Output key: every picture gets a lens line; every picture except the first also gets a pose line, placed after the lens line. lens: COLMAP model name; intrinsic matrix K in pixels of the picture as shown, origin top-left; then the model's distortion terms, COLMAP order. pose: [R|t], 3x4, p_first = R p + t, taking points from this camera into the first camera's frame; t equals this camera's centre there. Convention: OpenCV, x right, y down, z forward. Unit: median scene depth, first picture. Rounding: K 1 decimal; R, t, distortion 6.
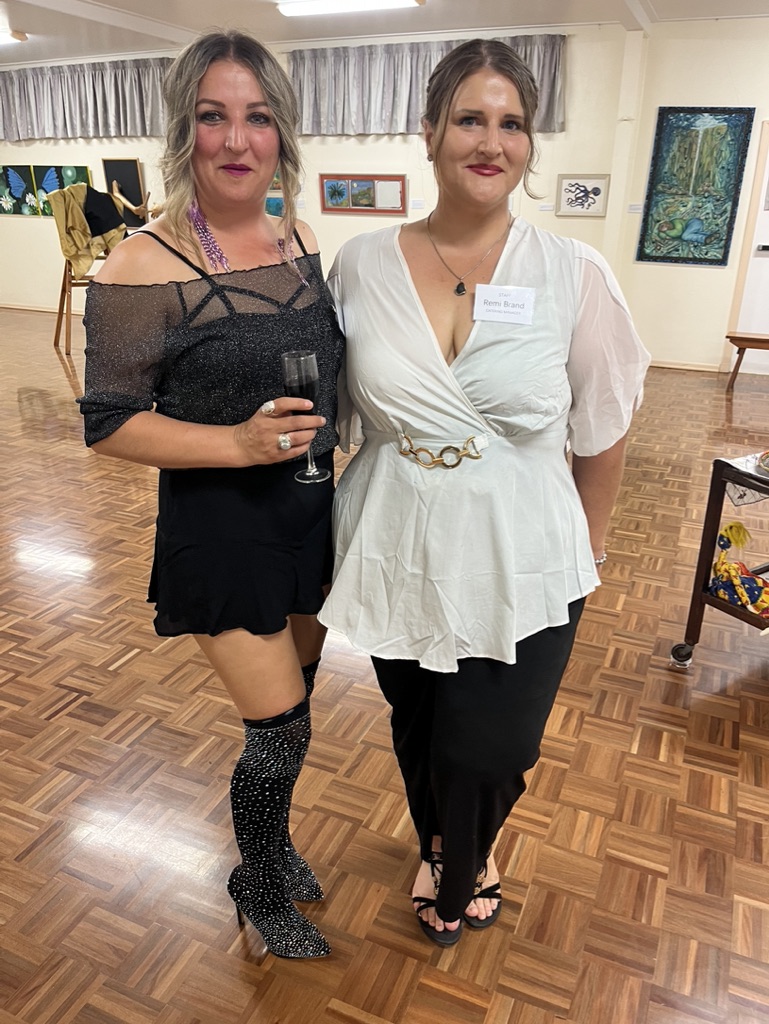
lens RADIAL K [[777.2, 0, 385.3], [0, 777.2, 510.2], [0, 0, 1]] dist [-0.017191, -0.014306]
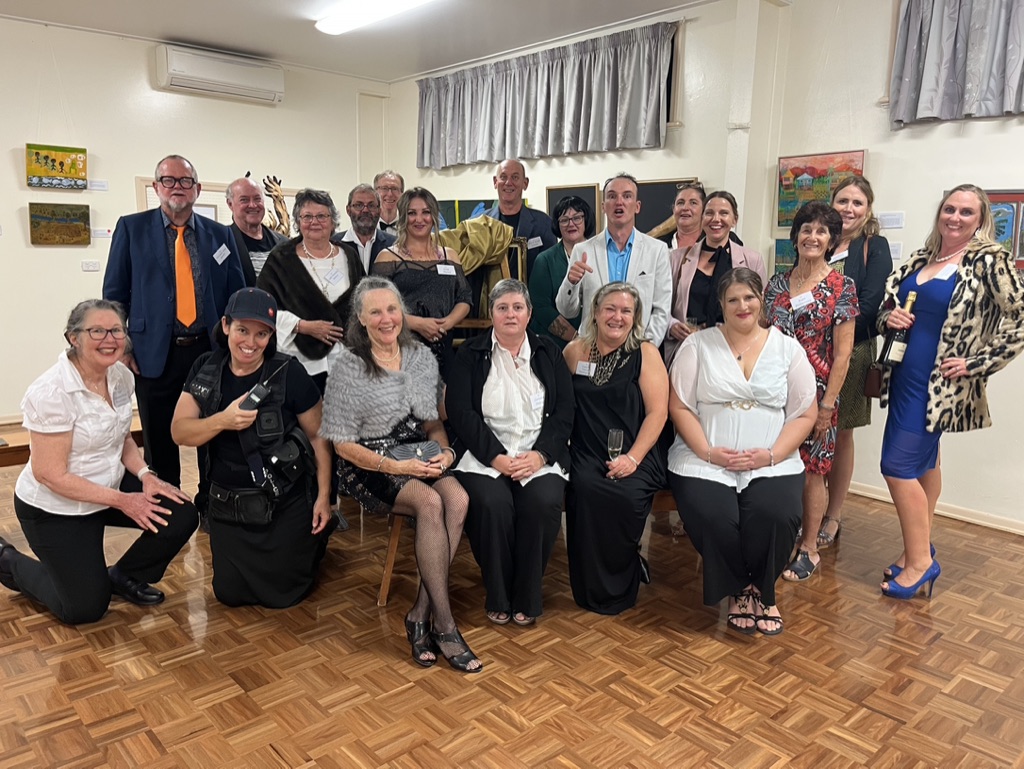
lens RADIAL K [[777.2, 0, 511.6], [0, 777.2, 386.1], [0, 0, 1]] dist [-0.017191, -0.014306]
pose [[0.915544, 0.078398, -0.394504, -0.120222], [-0.164915, 0.967754, -0.190407, -0.160399], [0.366855, 0.239386, 0.898950, 0.438619]]
